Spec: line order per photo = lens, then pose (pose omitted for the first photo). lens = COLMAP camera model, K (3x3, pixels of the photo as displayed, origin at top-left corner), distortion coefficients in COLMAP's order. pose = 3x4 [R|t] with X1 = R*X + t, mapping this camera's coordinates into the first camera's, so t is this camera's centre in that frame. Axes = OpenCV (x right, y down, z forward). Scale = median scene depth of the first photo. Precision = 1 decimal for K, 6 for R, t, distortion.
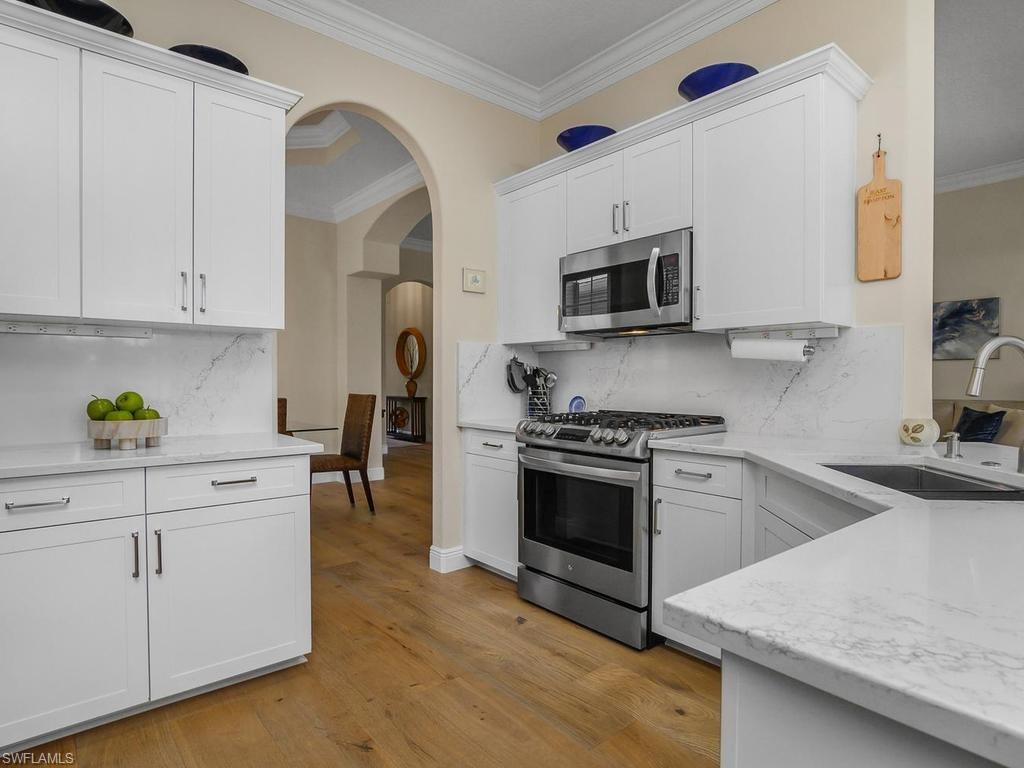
lens RADIAL K [[562.2, 0, 492.2], [0, 562.2, 386.8], [0, 0, 1]] dist [-0.019981, 0.002068]
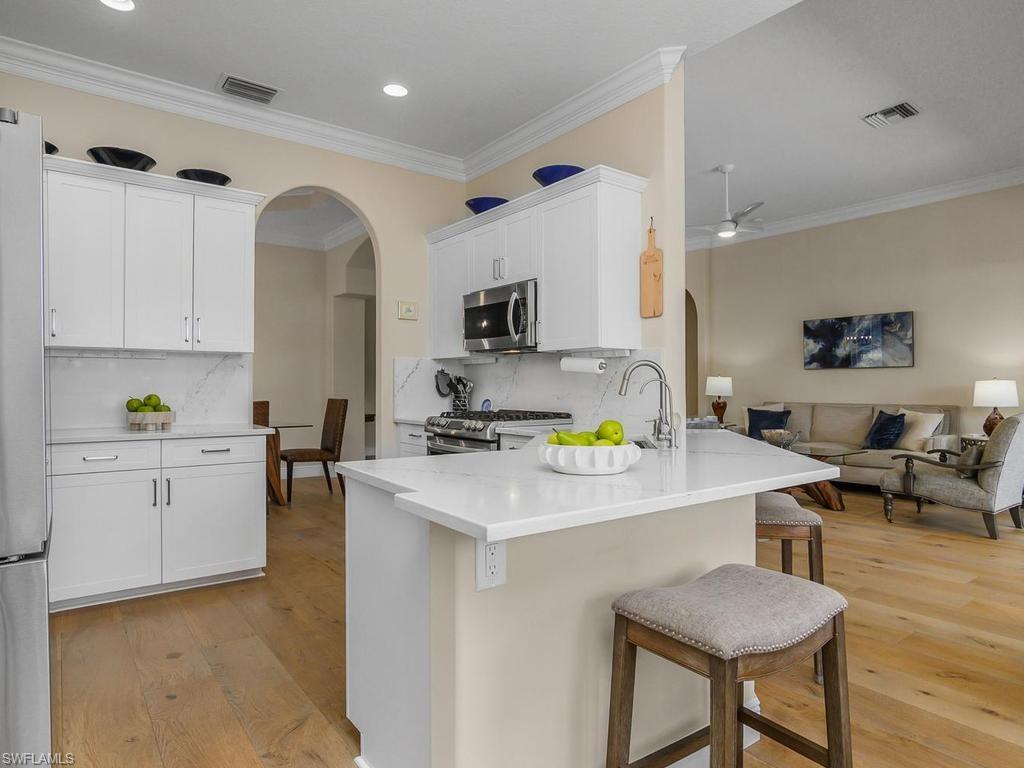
lens RADIAL K [[600.0, 0, 494.3], [0, 600.0, 381.0], [0, 0, 1]] dist [-0.021063, 0.002924]
pose [[0.998660, -0.002020, -0.051706, 0.320968], [0.000877, 0.999755, -0.022113, 0.007901], [0.051738, 0.022038, 0.998417, -0.504482]]
